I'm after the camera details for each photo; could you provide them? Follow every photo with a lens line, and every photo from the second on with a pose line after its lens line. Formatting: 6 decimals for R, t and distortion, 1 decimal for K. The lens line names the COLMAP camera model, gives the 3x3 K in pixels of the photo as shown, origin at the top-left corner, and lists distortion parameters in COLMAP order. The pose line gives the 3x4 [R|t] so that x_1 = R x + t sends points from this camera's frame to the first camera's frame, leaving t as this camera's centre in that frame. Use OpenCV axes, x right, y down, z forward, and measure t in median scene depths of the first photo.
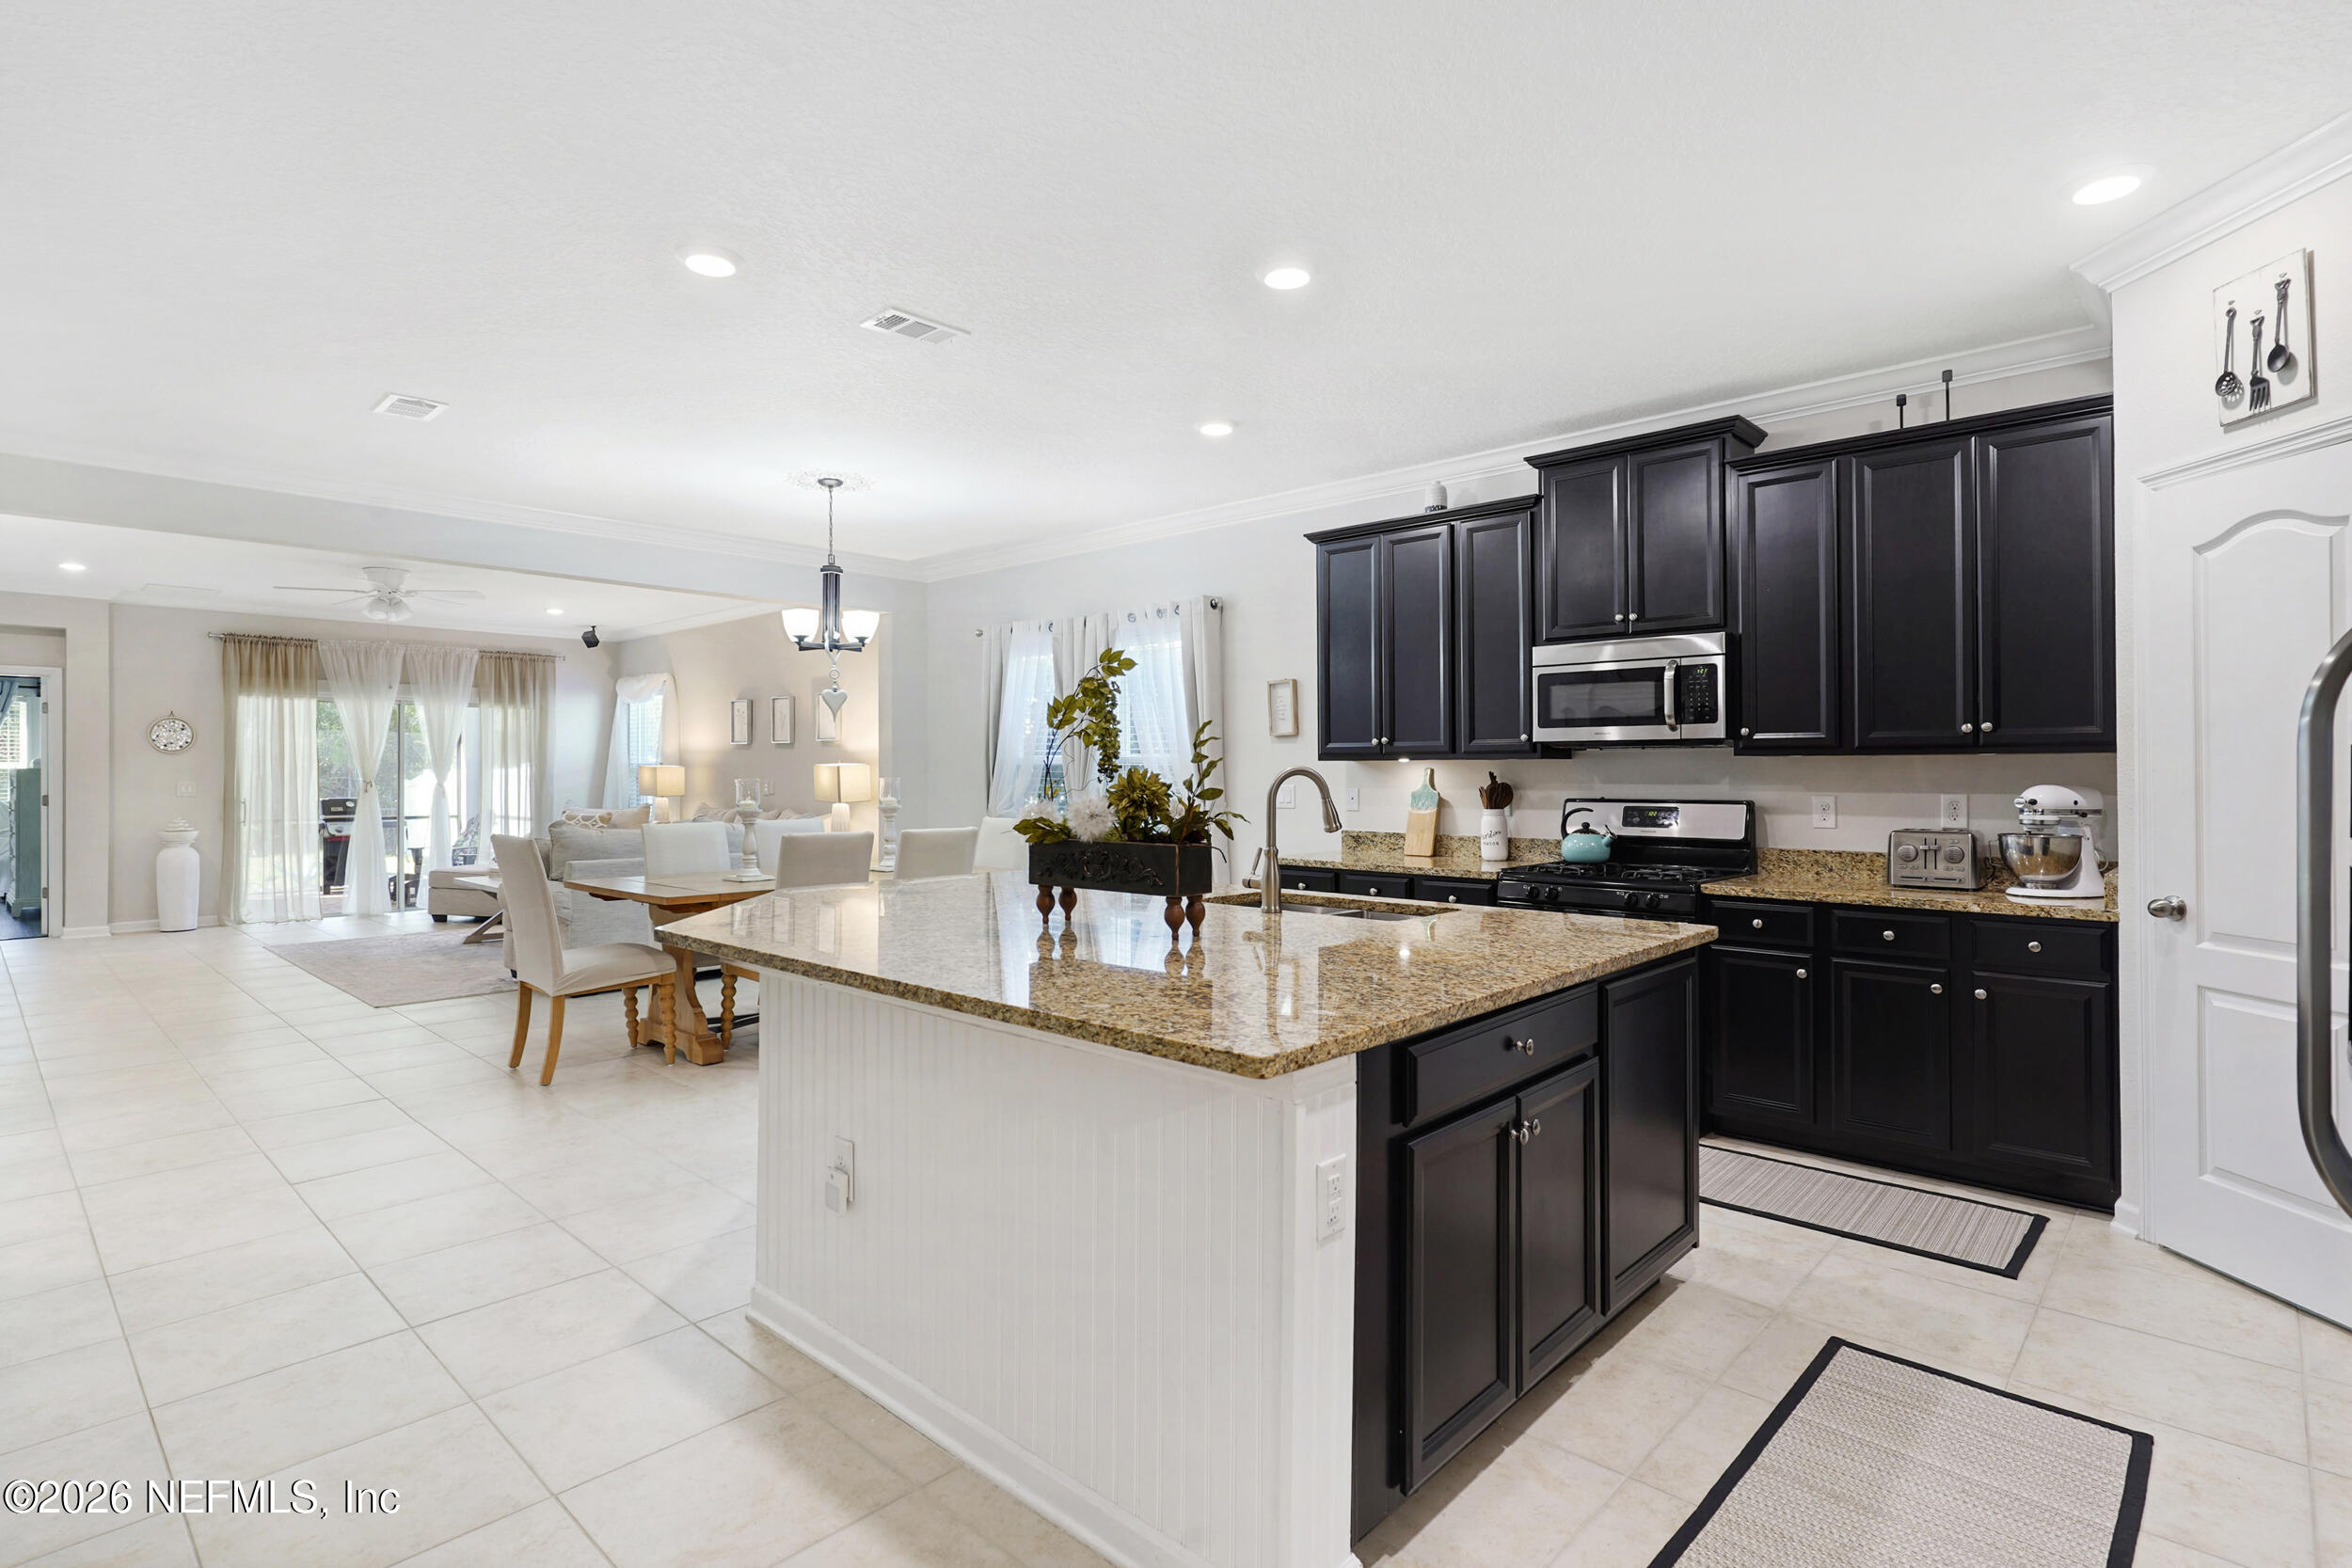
lens RADIAL K [[1163.9, 0, 1173.4], [0, 1163.9, 769.7], [0, 0, 1]] dist [0.000368, 0.000670]
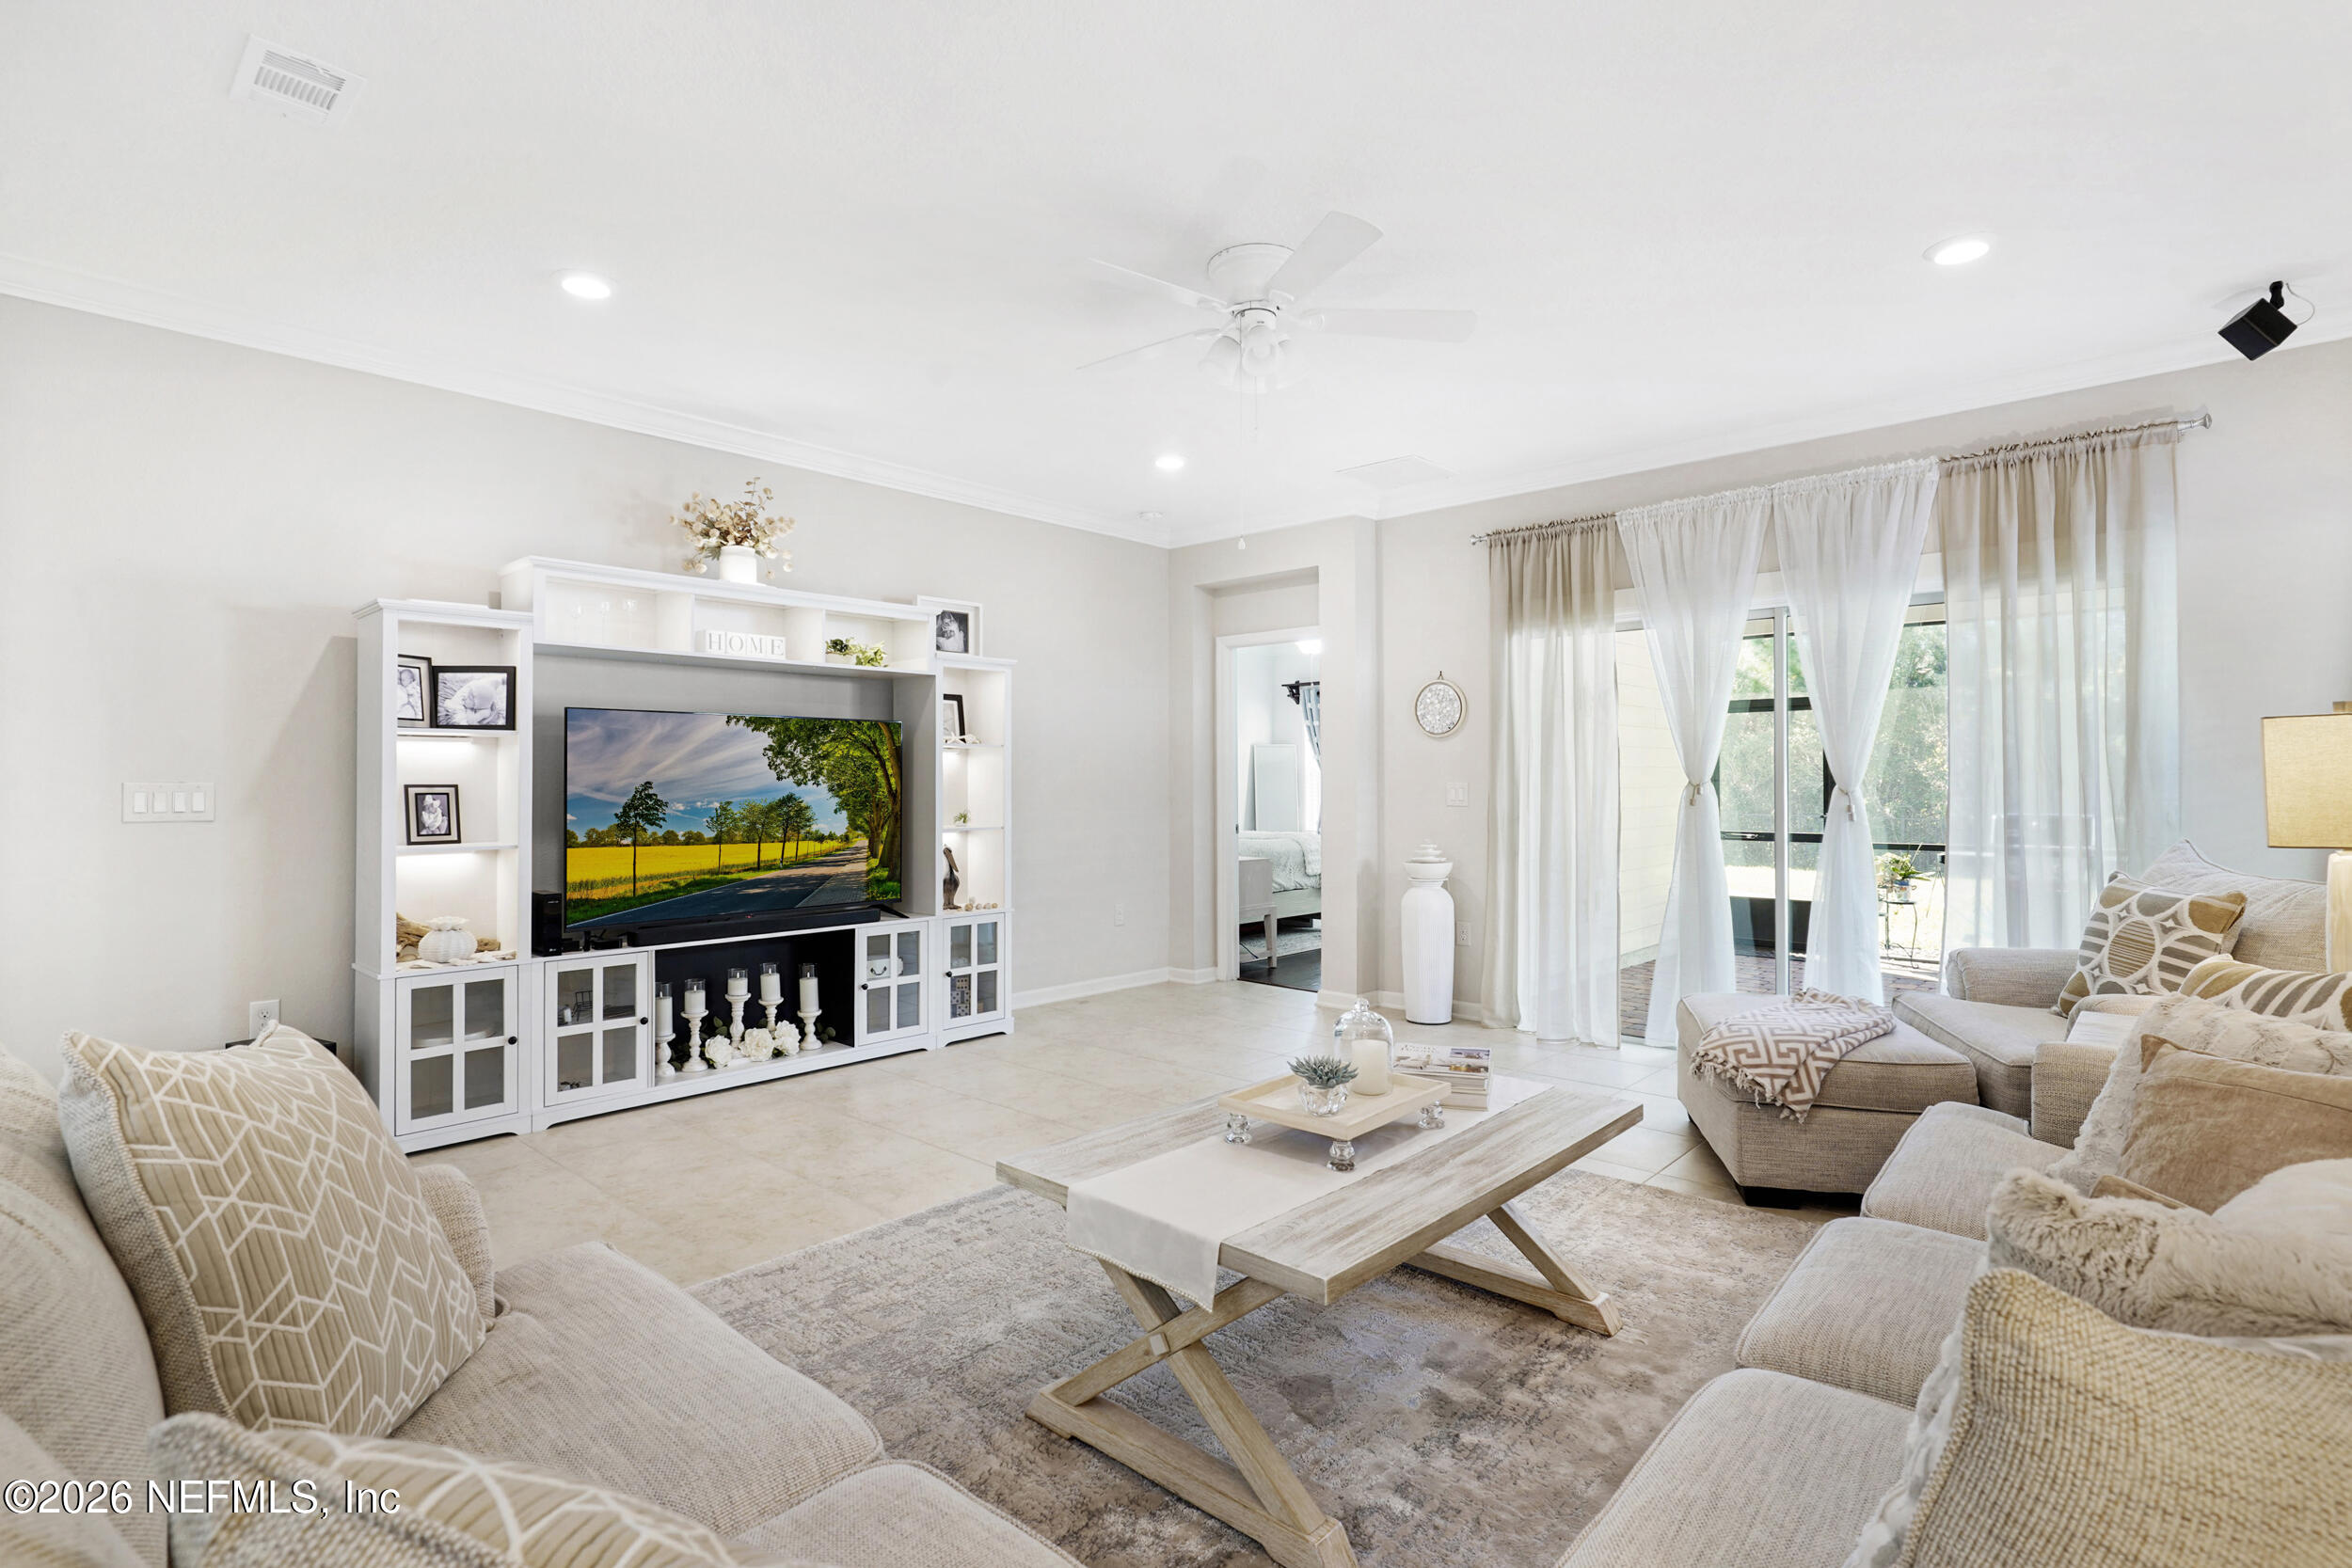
lens RADIAL K [[1147.9, 0, 1176.0], [0, 1147.9, 784.0], [0, 0, 1]] dist [-0.005516, 0.000013]
pose [[0.011144, 0.000498, -0.999938, -0.476900], [0.004606, 0.999989, 0.000550, 0.020103], [0.999927, -0.004612, 0.011141, 1.709979]]
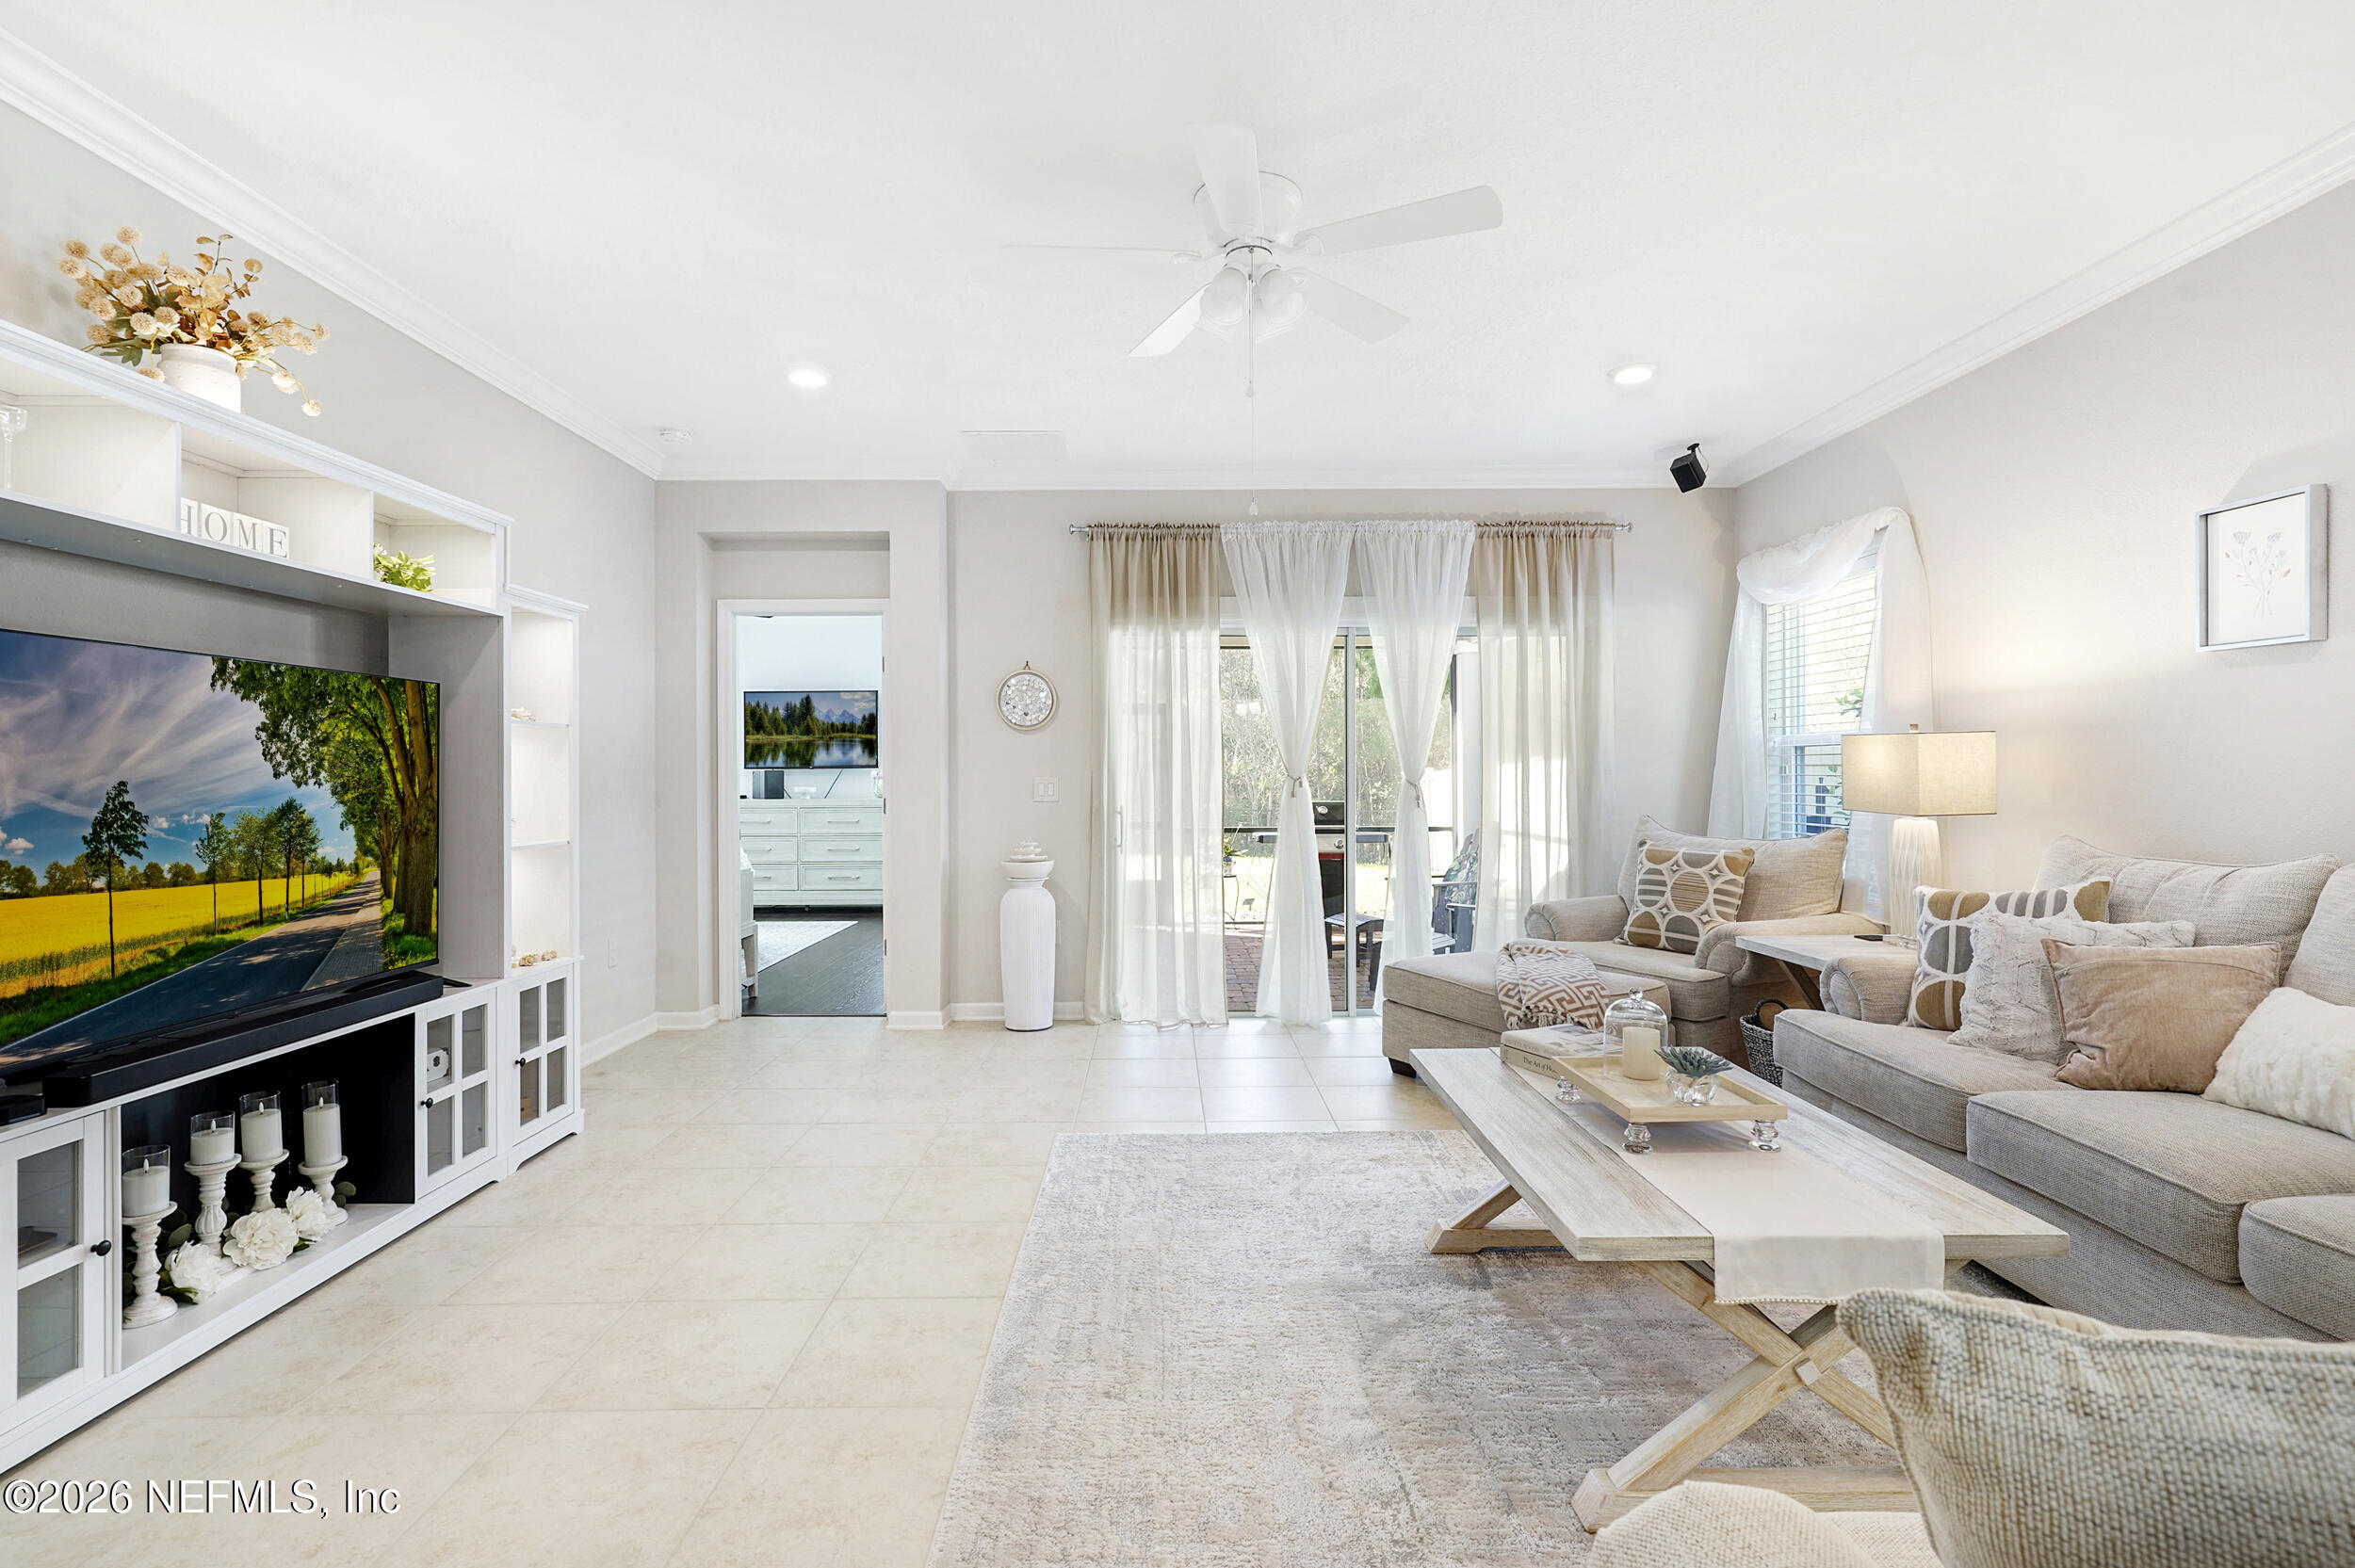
lens RADIAL K [[1147.3, 0, 1169.6], [0, 1147.3, 780.6], [0, 0, 1]] dist [-0.001790, 0.006336]
pose [[0.695410, -0.000852, -0.718613, -0.762266], [0.006276, 0.999968, 0.004887, 0.019287], [0.718586, -0.007909, 0.695393, 1.283293]]
